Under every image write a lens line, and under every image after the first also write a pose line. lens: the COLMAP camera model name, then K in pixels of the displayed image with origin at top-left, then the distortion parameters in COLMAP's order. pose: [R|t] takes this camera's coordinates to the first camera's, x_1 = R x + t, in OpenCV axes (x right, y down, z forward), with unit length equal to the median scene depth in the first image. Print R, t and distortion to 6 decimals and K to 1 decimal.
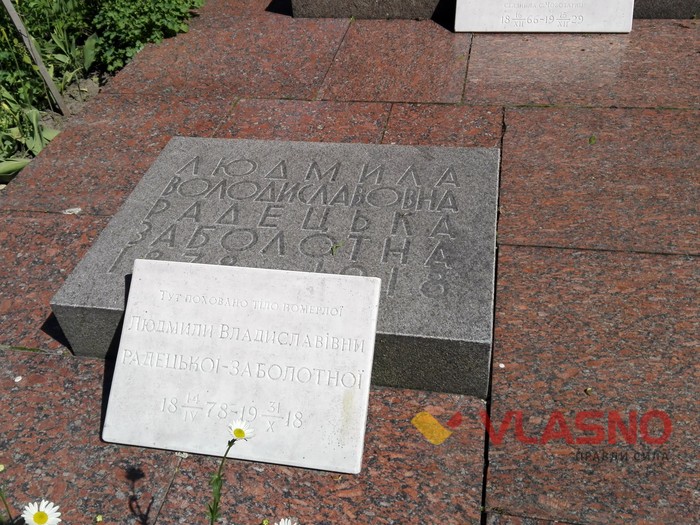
lens RADIAL K [[673.1, 0, 346.1], [0, 673.1, 271.6], [0, 0, 1]] dist [0.121074, -0.257904]
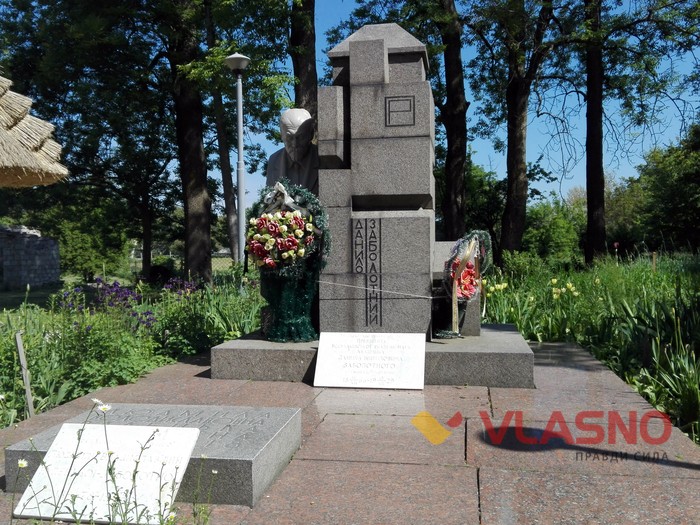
lens RADIAL K [[673.1, 0, 346.1], [0, 673.1, 271.6], [0, 0, 1]] dist [0.121074, -0.257904]
pose [[0.997488, 0.066146, 0.025361, 0.180876], [-0.035894, 0.780556, -0.624054, 0.391954], [-0.061074, 0.621576, 0.780969, -0.342321]]
